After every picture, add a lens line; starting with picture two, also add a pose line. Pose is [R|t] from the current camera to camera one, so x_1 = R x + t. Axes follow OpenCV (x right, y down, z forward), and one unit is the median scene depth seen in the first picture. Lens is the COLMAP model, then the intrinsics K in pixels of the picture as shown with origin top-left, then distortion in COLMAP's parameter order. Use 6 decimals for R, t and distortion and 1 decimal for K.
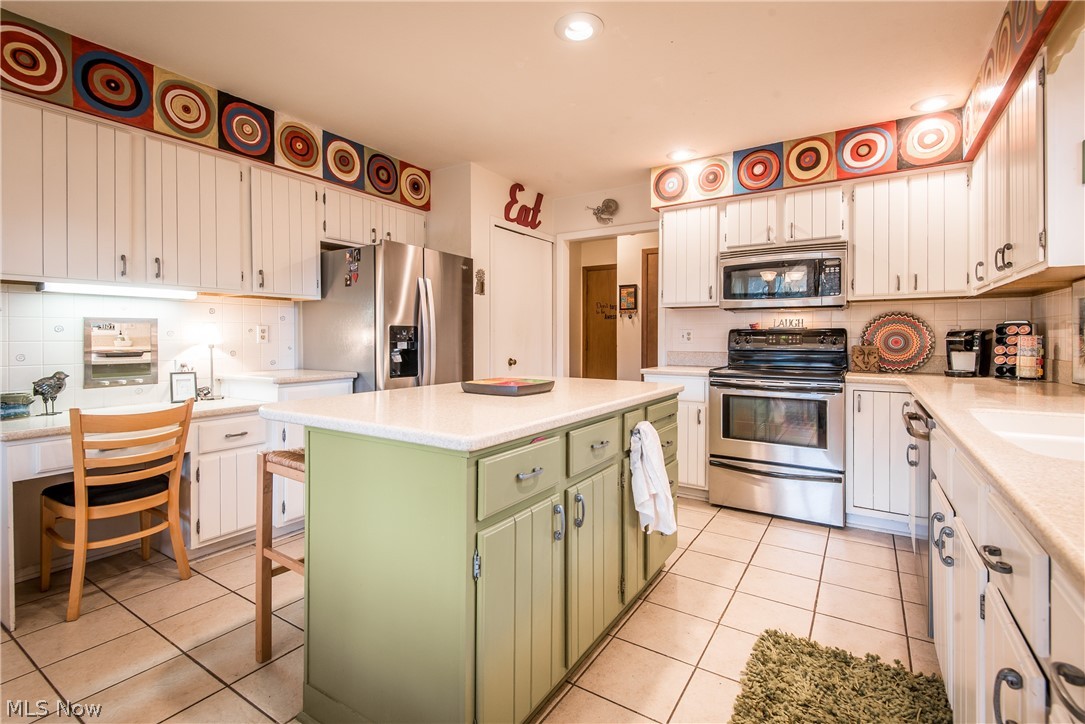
lens RADIAL K [[490.4, 0, 521.8], [0, 490.4, 337.5], [0, 0, 1]] dist [0.001984, -0.000330]
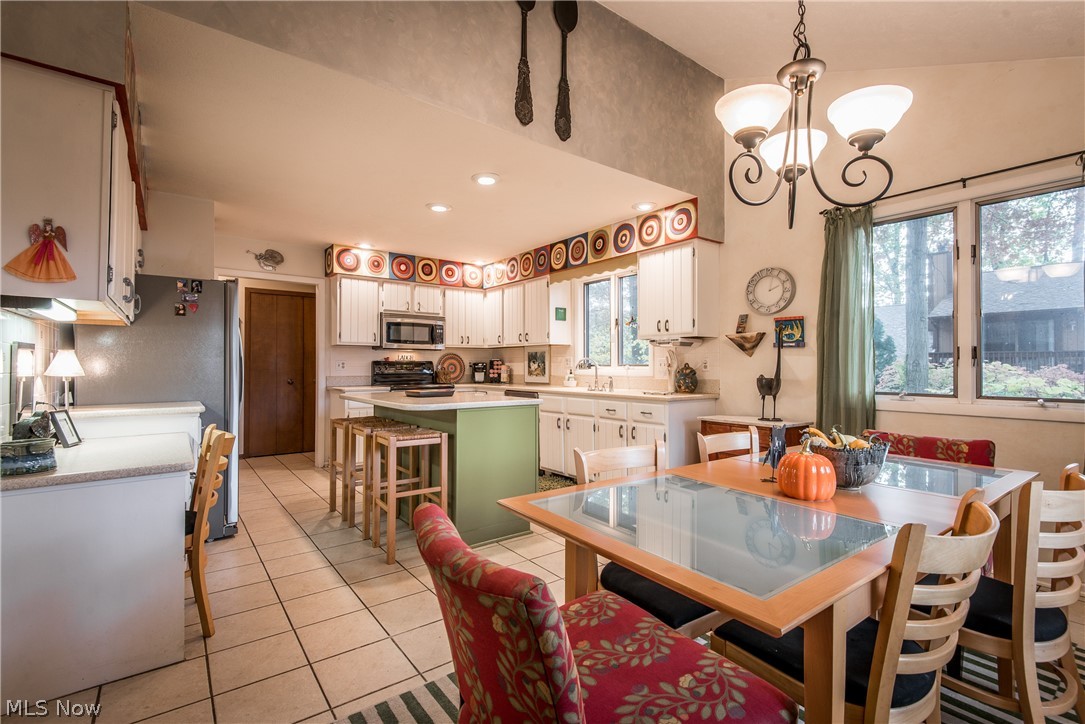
lens RADIAL K [[489.5, 0, 535.2], [0, 489.5, 366.5], [0, 0, 1]] dist [-0.002119, -0.006587]
pose [[0.345708, -0.002769, 0.938338, -1.003952], [0.001561, 0.999996, 0.002376, -0.002382], [-0.938341, 0.000643, 0.345711, -0.017568]]
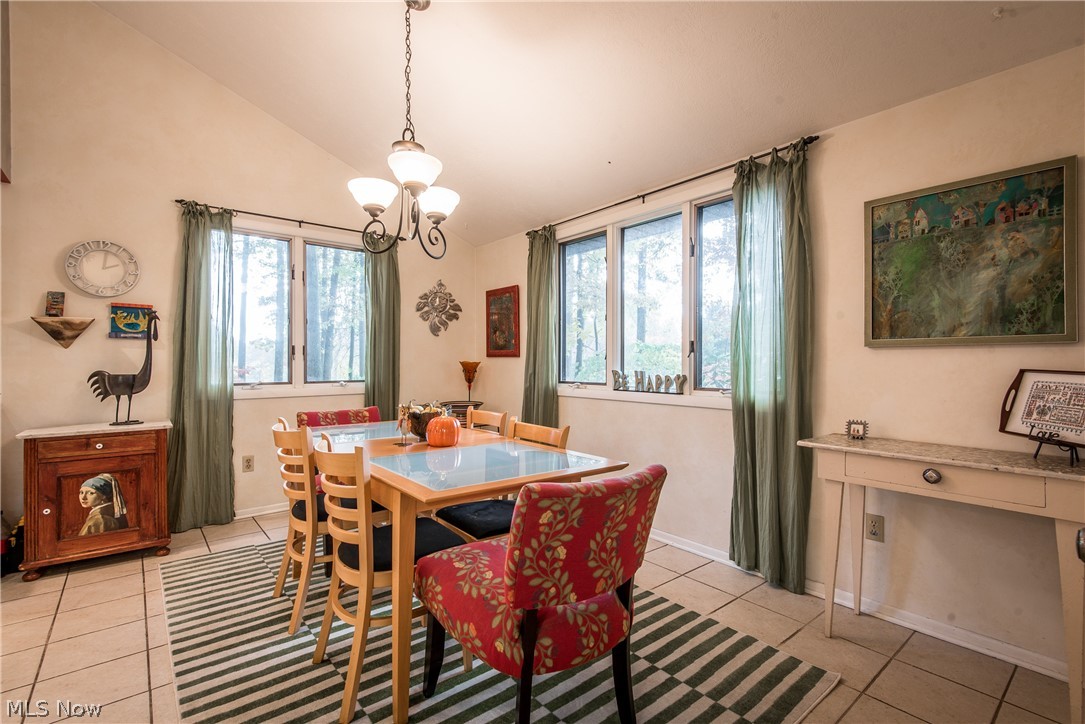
lens RADIAL K [[489.5, 0, 546.1], [0, 489.5, 367.2], [0, 0, 1]] dist [-0.002119, -0.006587]
pose [[-0.962353, -0.005005, 0.271758, -0.824557], [-0.001363, 0.999907, 0.013591, 0.000033], [-0.271800, 0.012709, -0.962270, 0.509982]]
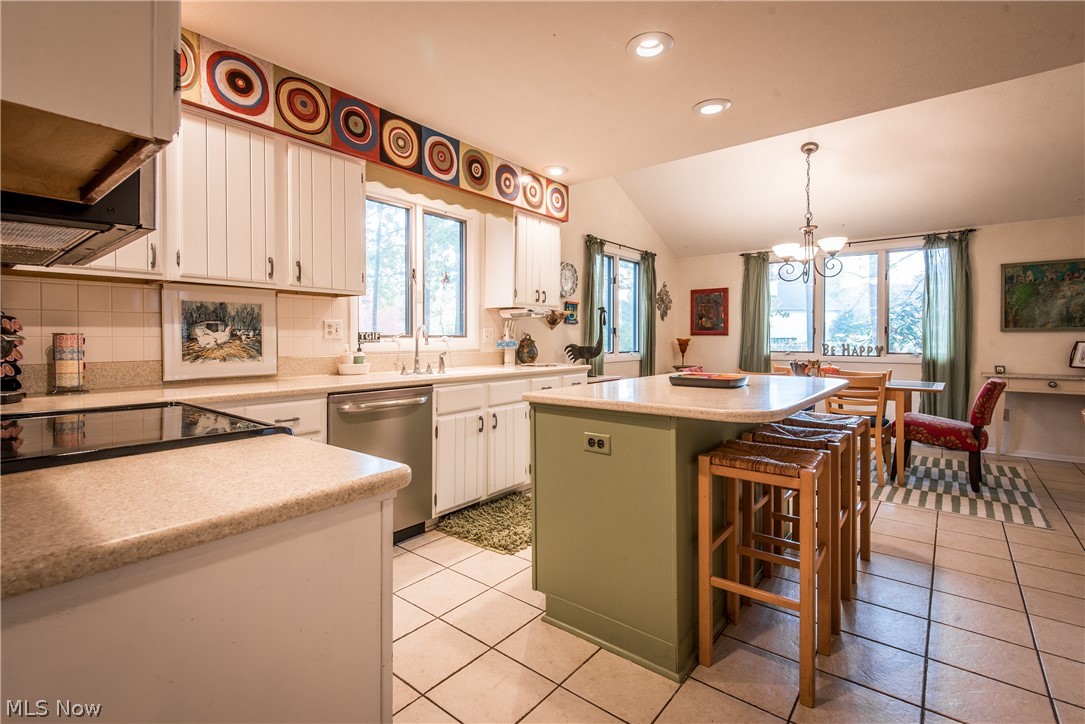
lens RADIAL K [[489.5, 0, 531.8], [0, 489.5, 353.7], [0, 0, 1]] dist [-0.002119, -0.006587]
pose [[-0.994523, -0.004862, 0.104407, 0.152645], [-0.001376, 0.999440, 0.033436, 0.000227], [-0.104511, 0.033109, -0.993972, 1.311856]]
